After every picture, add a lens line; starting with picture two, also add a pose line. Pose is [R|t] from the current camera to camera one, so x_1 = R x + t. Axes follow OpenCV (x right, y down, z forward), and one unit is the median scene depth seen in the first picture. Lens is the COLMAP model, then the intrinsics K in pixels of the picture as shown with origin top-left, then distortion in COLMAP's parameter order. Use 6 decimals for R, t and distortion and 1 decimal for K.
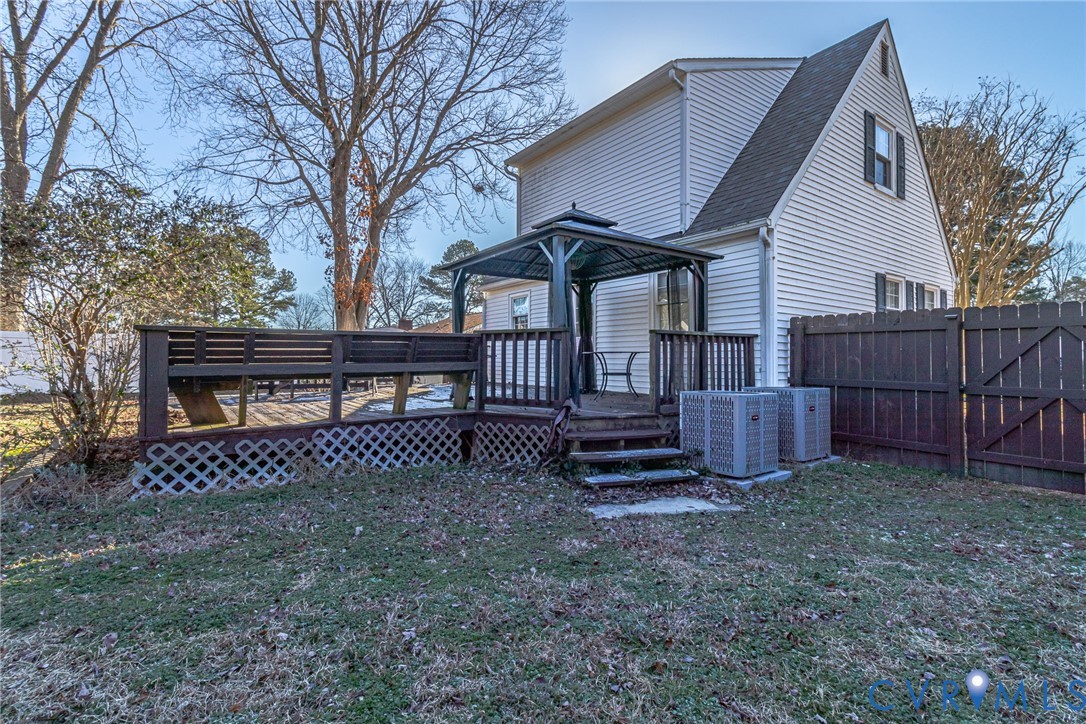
lens RADIAL K [[514.4, 0, 538.6], [0, 514.4, 345.1], [0, 0, 1]] dist [0.009584, -0.000174]
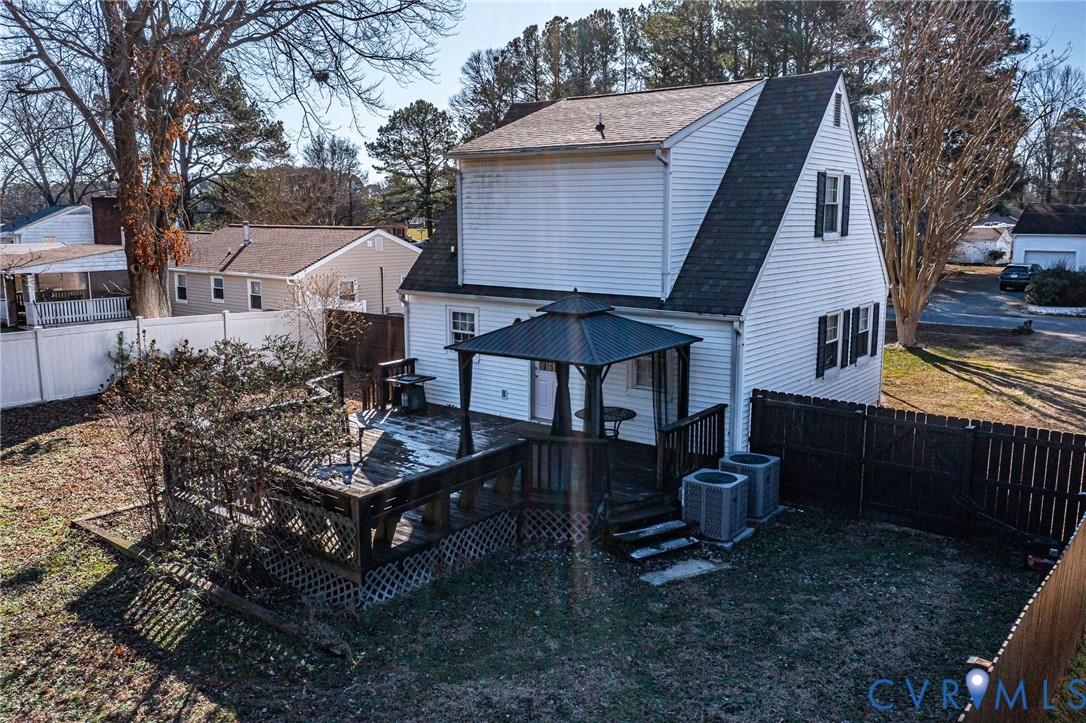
lens RADIAL K [[885.3, 0, 543.0], [0, 885.3, 361.5], [0, 0, 1]] dist [-0.005461, -0.002038]
pose [[0.963484, -0.049685, 0.263117, -0.645820], [-0.000412, 0.982358, 0.187008, -0.618190], [-0.267766, -0.180288, 0.946466, -1.002454]]
